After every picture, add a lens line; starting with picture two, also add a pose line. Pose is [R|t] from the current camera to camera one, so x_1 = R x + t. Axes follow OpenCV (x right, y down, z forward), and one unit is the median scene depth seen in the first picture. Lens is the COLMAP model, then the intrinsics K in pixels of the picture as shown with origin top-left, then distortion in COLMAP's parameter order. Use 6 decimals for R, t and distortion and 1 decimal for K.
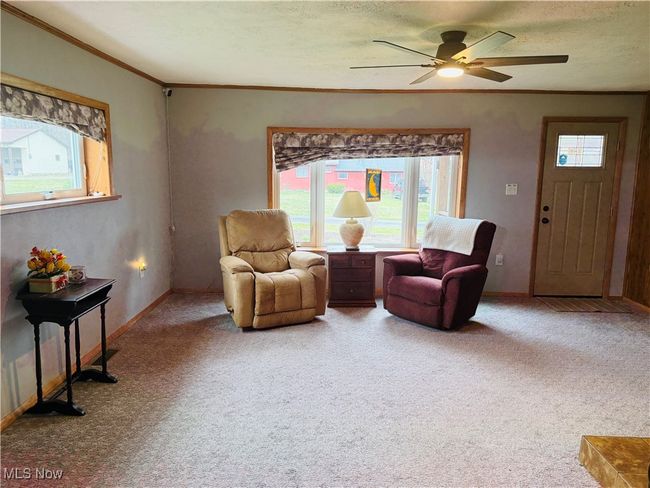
lens RADIAL K [[453.7, 0, 319.1], [0, 453.7, 245.2], [0, 0, 1]] dist [0.067317, -0.081987]
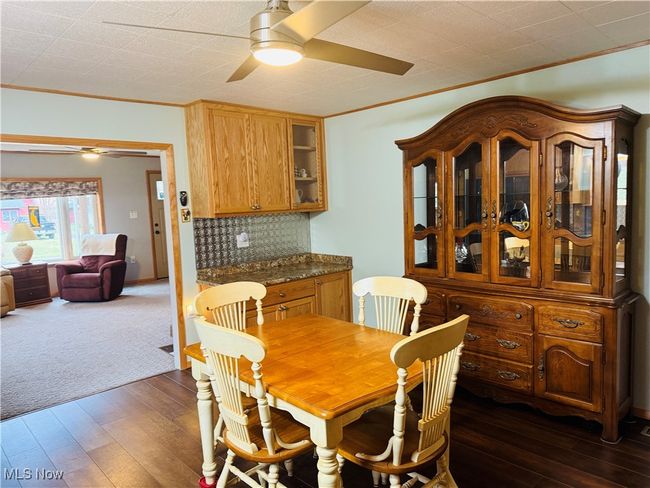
lens RADIAL K [[453.7, 0, 320.2], [0, 453.7, 245.8], [0, 0, 1]] dist [0.067317, -0.081987]
pose [[0.716571, -0.110322, 0.688734, -0.243776], [0.154879, 0.987929, -0.002891, 0.096875], [-0.680102, 0.108742, 0.725008, -0.631513]]
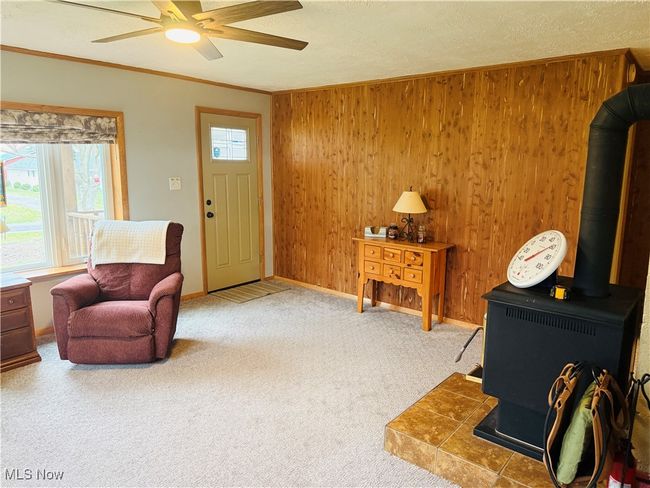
lens RADIAL K [[453.7, 0, 322.0], [0, 453.7, 243.4], [0, 0, 1]] dist [0.067317, -0.081987]
pose [[0.625839, -0.137520, 0.767733, -0.117392], [0.123117, 0.989411, 0.076866, -0.040250], [-0.770174, 0.046415, 0.636143, 0.212140]]
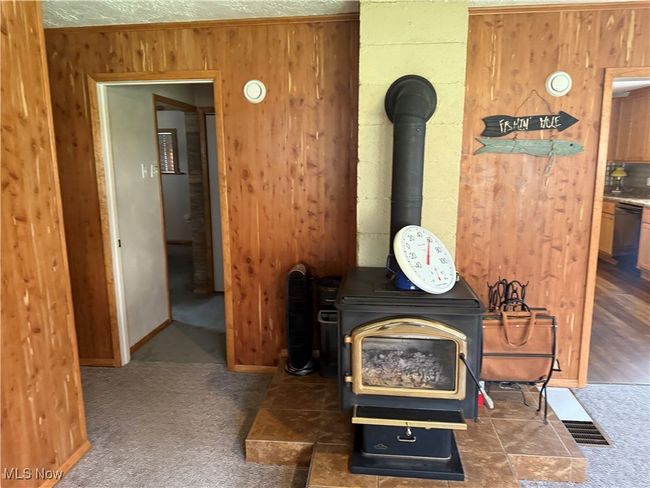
lens RADIAL K [[453.7, 0, 328.7], [0, 453.7, 237.3], [0, 0, 1]] dist [0.067317, -0.081987]
pose [[-0.994900, -0.021534, 0.098538, 0.453748], [0.011703, 0.945700, 0.324831, -0.123860], [-0.100182, 0.324328, -0.940625, 0.771837]]
